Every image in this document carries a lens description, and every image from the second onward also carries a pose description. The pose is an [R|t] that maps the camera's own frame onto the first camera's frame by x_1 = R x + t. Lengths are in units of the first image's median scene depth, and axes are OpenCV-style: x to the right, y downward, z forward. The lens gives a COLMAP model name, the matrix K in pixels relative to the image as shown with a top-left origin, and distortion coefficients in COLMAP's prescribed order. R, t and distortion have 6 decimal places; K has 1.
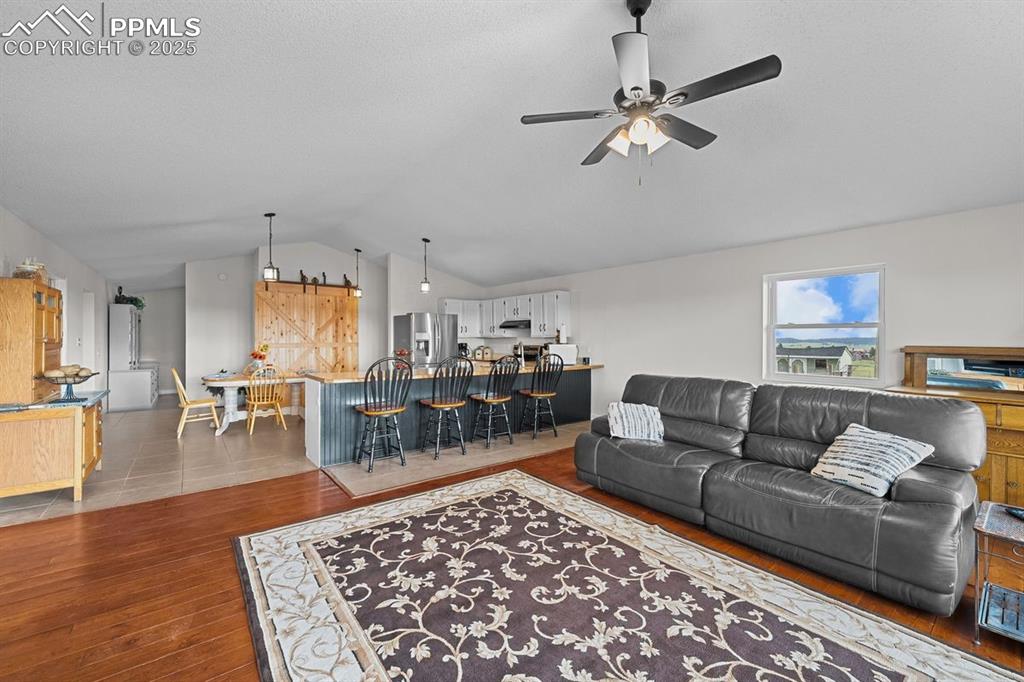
lens RADIAL K [[418.2, 0, 518.4], [0, 418.2, 338.2], [0, 0, 1]] dist [0.000923, -0.000553]
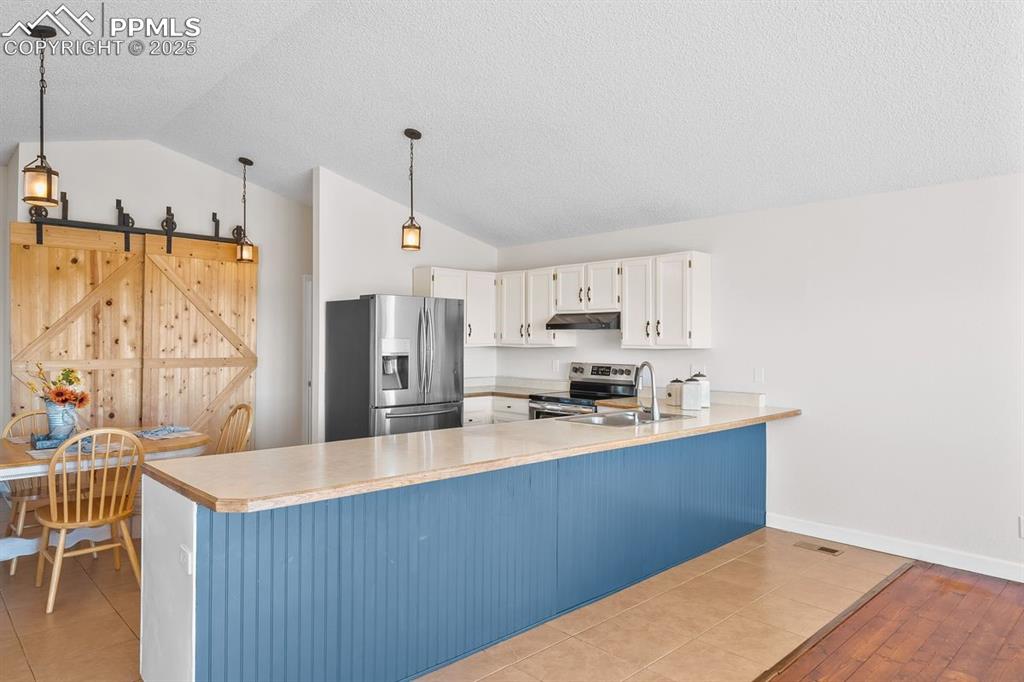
lens RADIAL K [[642.2, 0, 513.1], [0, 642.2, 337.6], [0, 0, 1]] dist [0.007210, 0.000414]
pose [[0.996688, 0.003473, 0.081252, -0.181044], [-0.003086, 0.999983, -0.004892, -0.012528], [-0.081268, 0.004625, 0.996682, 0.324900]]
